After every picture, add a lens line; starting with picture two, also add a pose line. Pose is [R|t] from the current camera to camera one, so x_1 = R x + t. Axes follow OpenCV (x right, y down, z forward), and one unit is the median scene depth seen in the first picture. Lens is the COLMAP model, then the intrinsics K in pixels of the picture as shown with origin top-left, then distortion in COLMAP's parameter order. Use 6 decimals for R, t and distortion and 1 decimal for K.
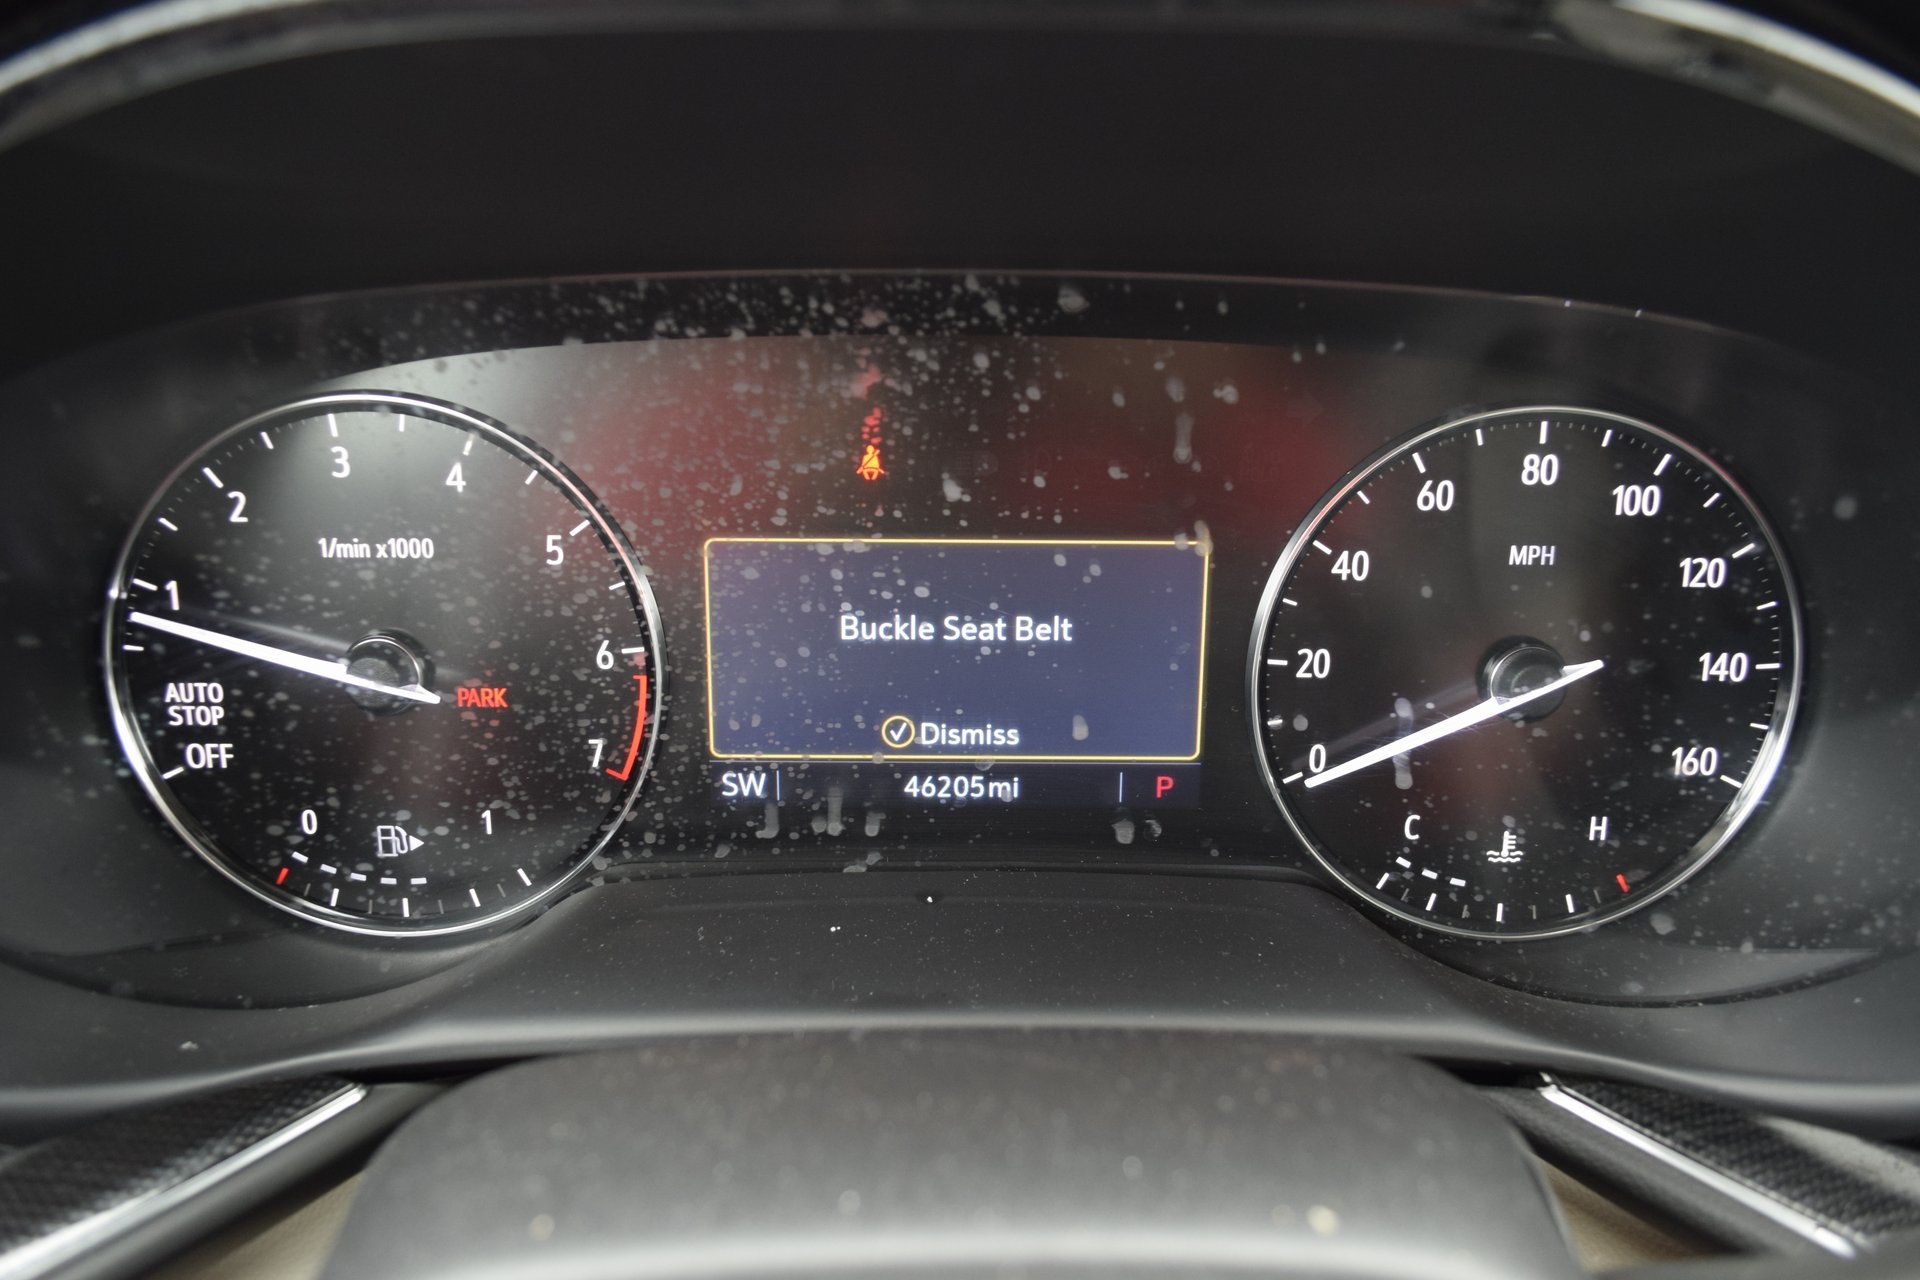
lens RADIAL K [[1470.5, 0, 960.3], [0, 1470.5, 644.3], [0, 0, 1]] dist [-0.018606, 0.014782]
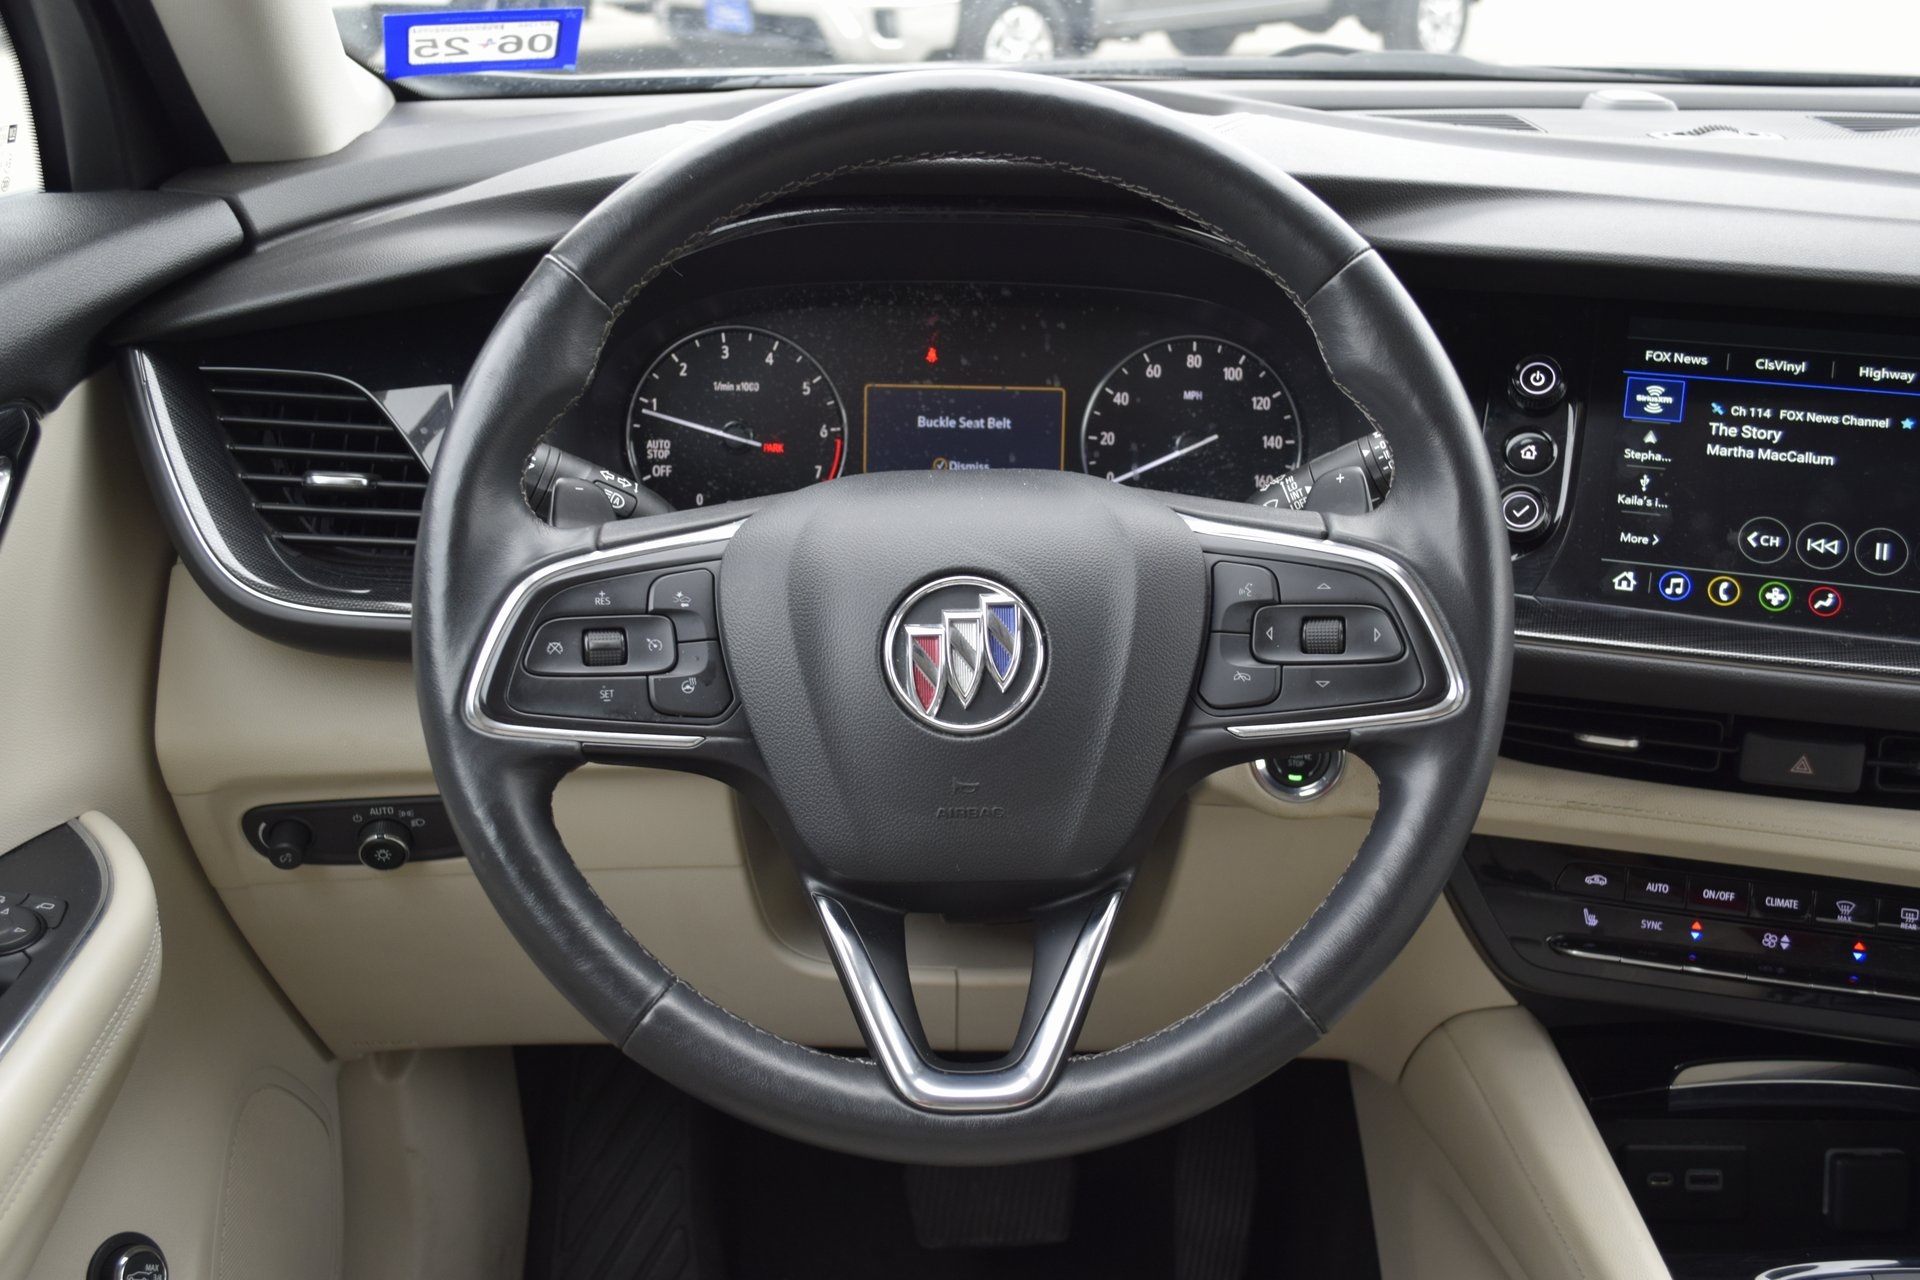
lens RADIAL K [[1977.4, 0, 959.3], [0, 1977.4, 643.3], [0, 0, 1]] dist [-0.018264, 0.000000]
pose [[0.999932, 0.011560, 0.001633, -0.012673], [-0.011424, 0.997678, -0.067141, 0.598621], [-0.002406, 0.067118, 0.997742, -2.365682]]
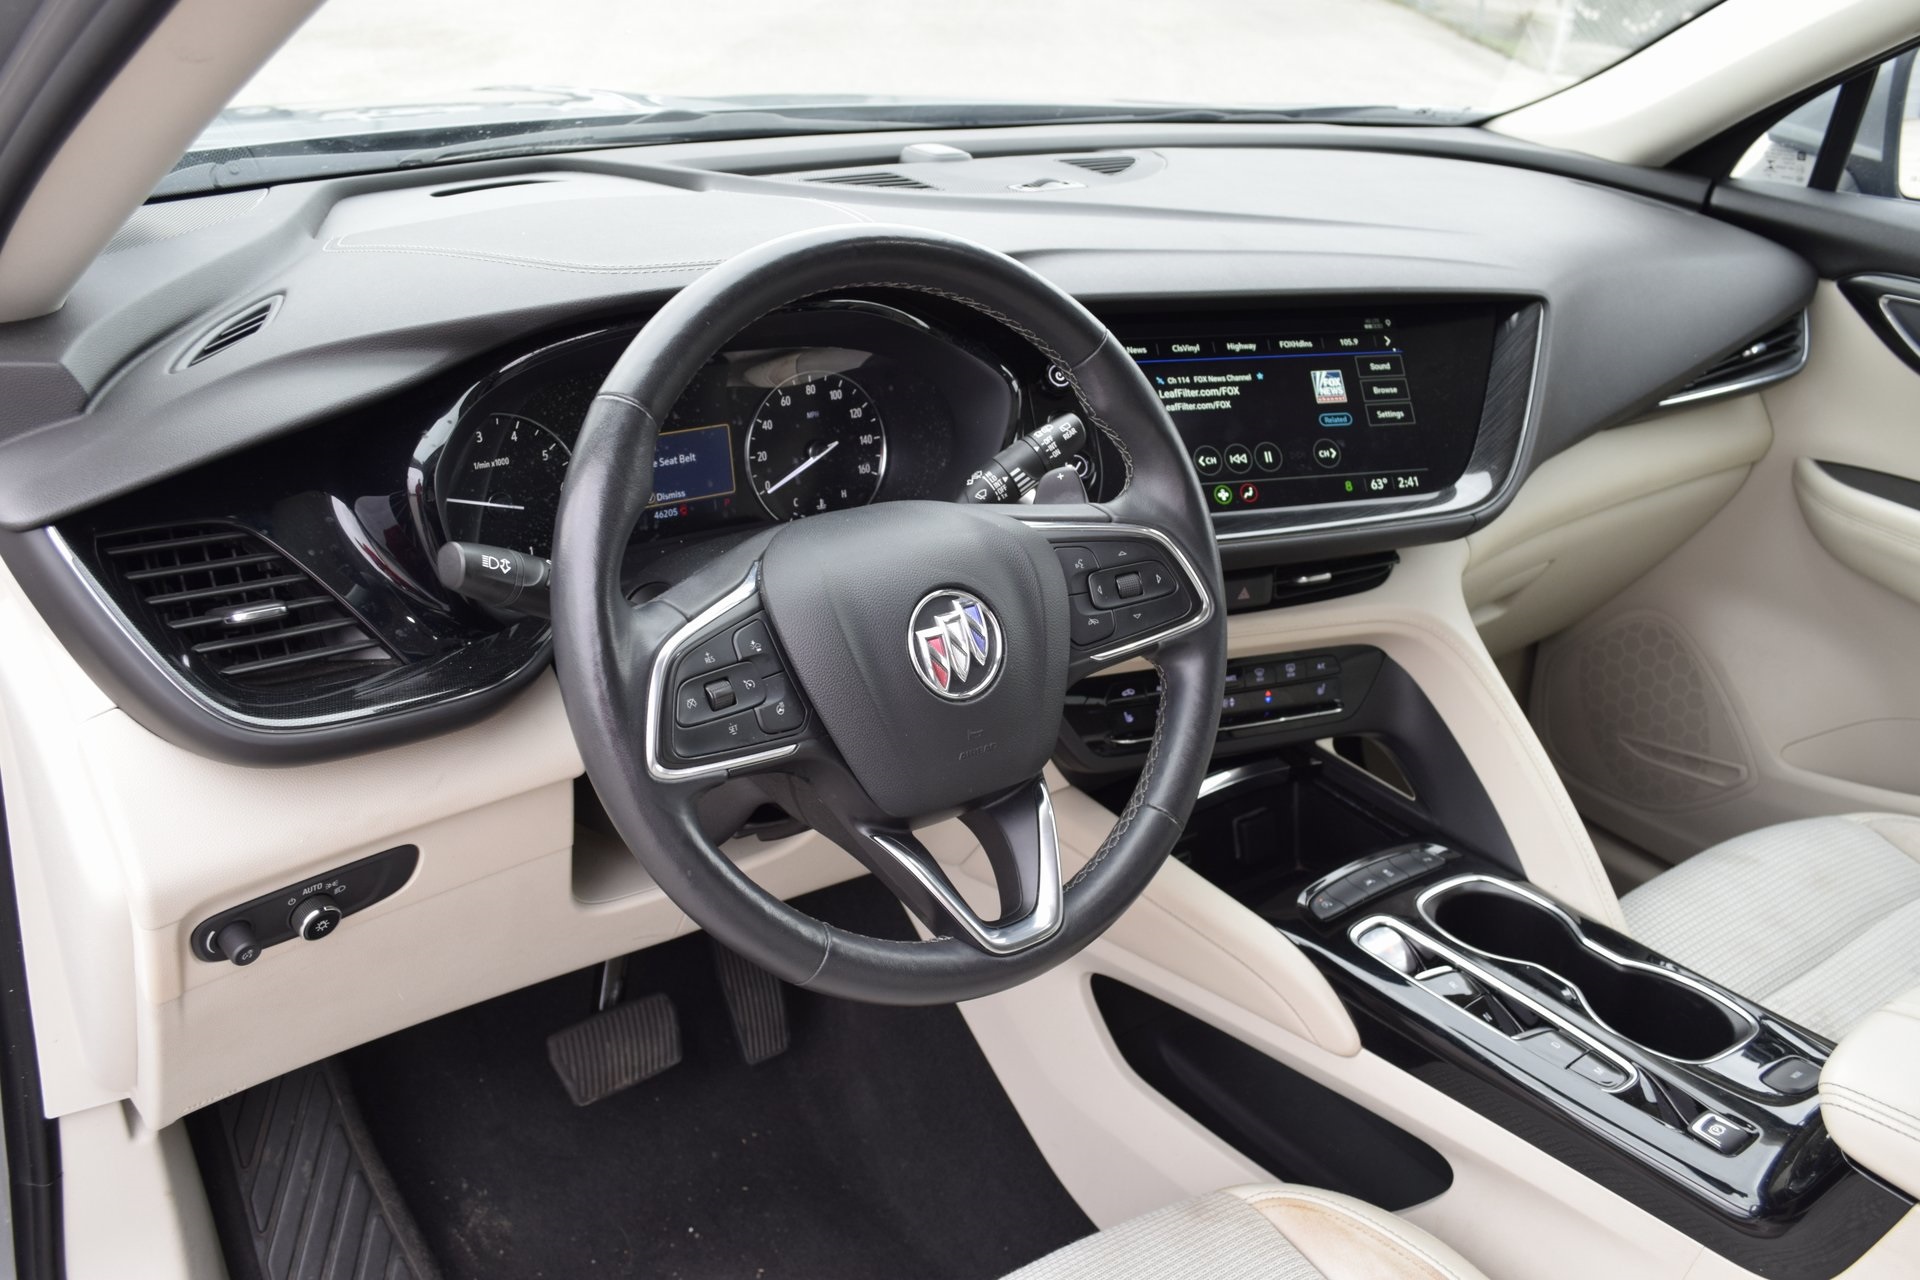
lens RADIAL K [[1660.8, 0, 960.8], [0, 1660.8, 646.8], [0, 0, 1]] dist [-0.046235, 0.006725]
pose [[0.797981, -0.211375, 0.564399, -1.623149], [0.201861, 0.976128, 0.080169, 0.225781], [-0.567872, 0.049957, 0.821600, -2.330741]]
